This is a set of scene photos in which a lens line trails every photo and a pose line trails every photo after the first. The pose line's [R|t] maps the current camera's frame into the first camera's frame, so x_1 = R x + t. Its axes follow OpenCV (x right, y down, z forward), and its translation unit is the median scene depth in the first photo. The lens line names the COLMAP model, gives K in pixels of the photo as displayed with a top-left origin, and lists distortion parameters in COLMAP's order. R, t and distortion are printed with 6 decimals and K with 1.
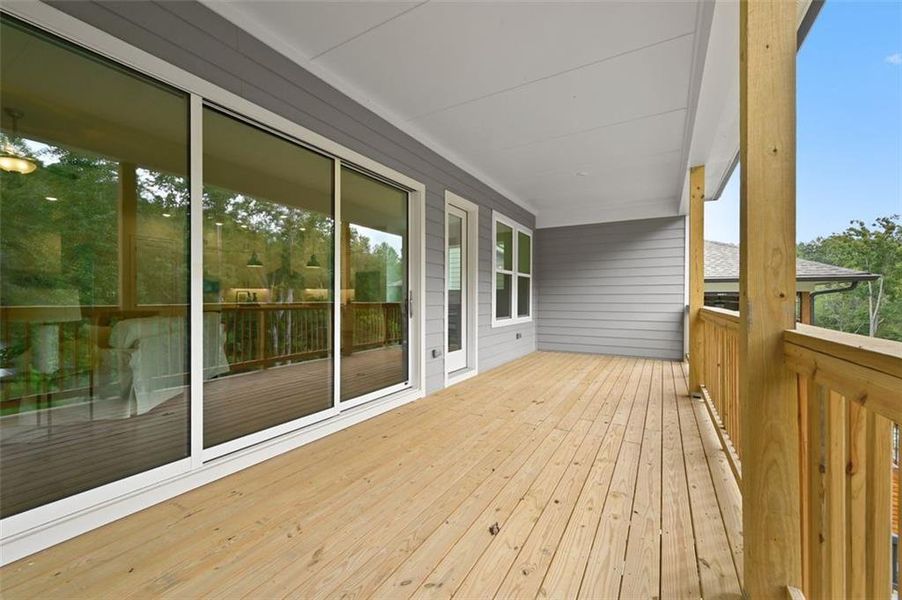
lens RADIAL K [[361.7, 0, 451.0], [0, 361.7, 300.0], [0, 0, 1]] dist [0.000150, 0.000114]
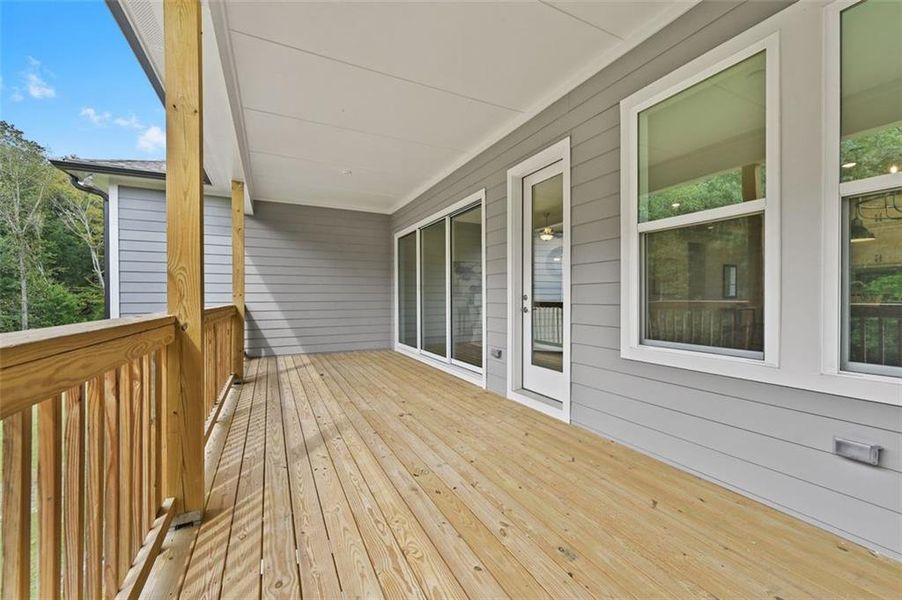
lens RADIAL K [[361.7, 0, 451.0], [0, 361.7, 300.0], [0, 0, 1]] dist [0.000150, 0.000114]
pose [[-0.543145, 0.002642, -0.839635, 1.052995], [-0.003453, 0.999980, 0.005380, 0.004026], [0.839632, 0.005821, -0.543124, 1.814977]]
